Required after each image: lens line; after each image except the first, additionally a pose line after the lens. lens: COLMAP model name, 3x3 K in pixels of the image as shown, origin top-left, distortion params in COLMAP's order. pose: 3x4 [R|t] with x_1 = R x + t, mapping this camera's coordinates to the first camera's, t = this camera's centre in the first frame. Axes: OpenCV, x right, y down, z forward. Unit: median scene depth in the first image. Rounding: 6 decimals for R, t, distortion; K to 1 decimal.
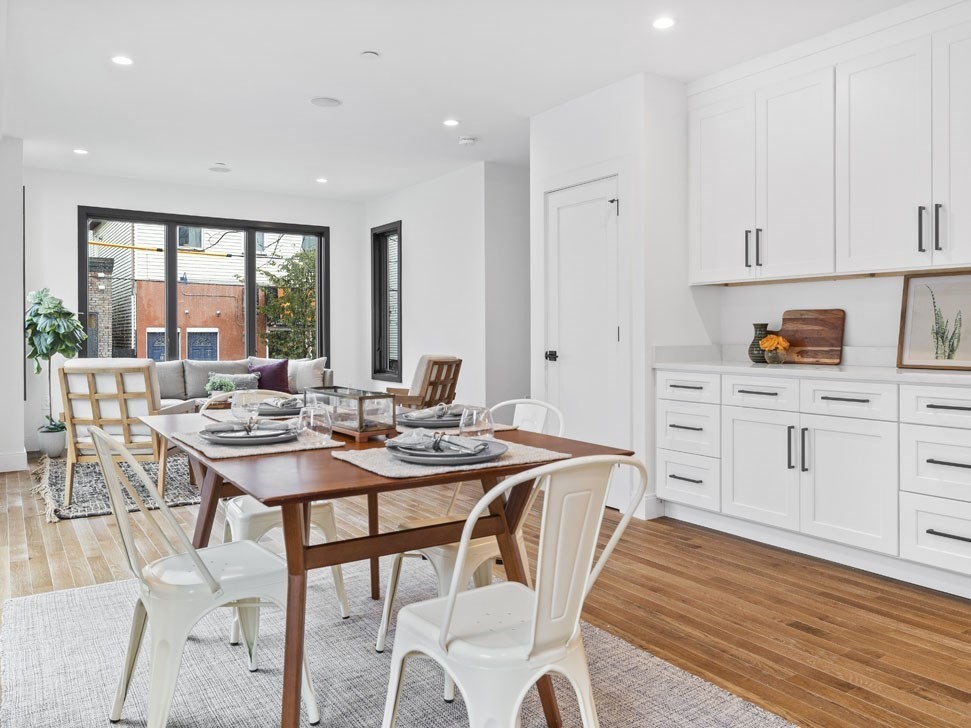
lens RADIAL K [[727.6, 0, 485.1], [0, 727.6, 331.6], [0, 0, 1]] dist [0.002600, -0.004866]
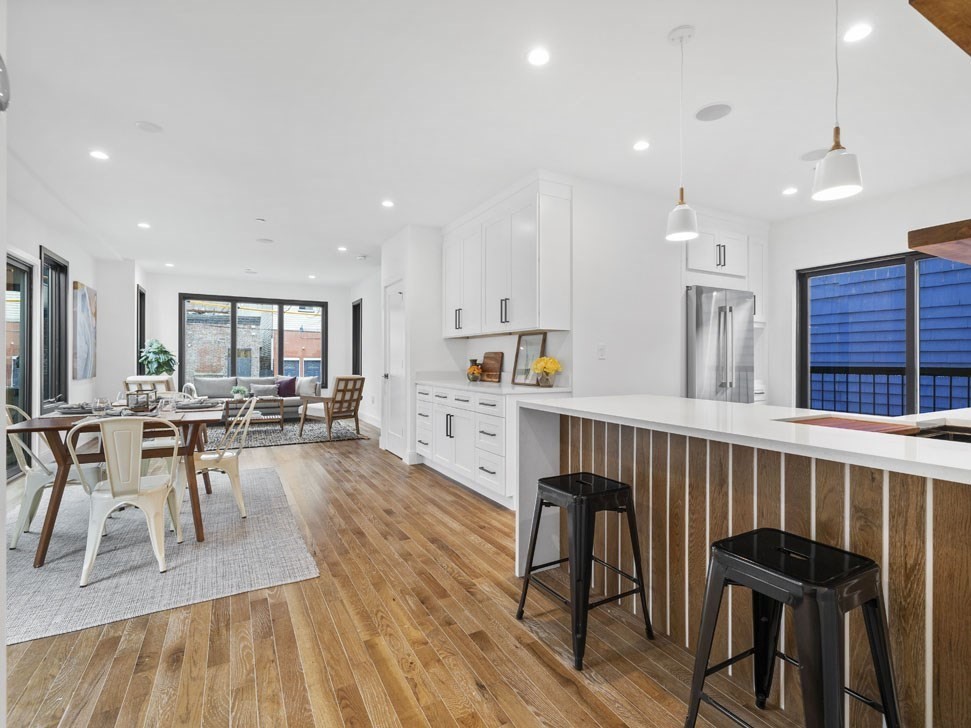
lens RADIAL K [[464.5, 0, 483.7], [0, 464.5, 358.6], [0, 0, 1]] dist [0.002573, 0.000526]
pose [[0.995910, 0.004214, -0.090257, 0.528538], [-0.004498, 0.999986, -0.002946, -0.010164], [0.090243, 0.003340, 0.995914, -0.172137]]
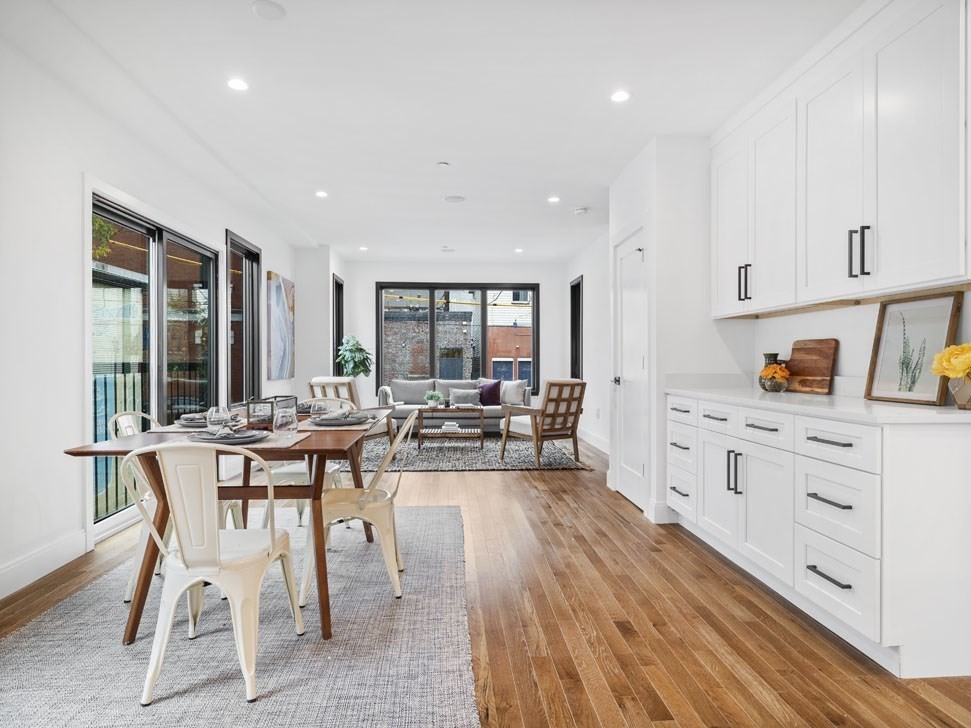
lens RADIAL K [[555.4, 0, 486.1], [0, 555.4, 363.6], [0, 0, 1]] dist [-0.003860, -0.000015]
pose [[0.865825, 0.004136, -0.500330, 0.438218], [-0.001493, 0.999983, 0.005682, -0.000364], [0.500345, -0.004173, 0.865816, 0.104308]]
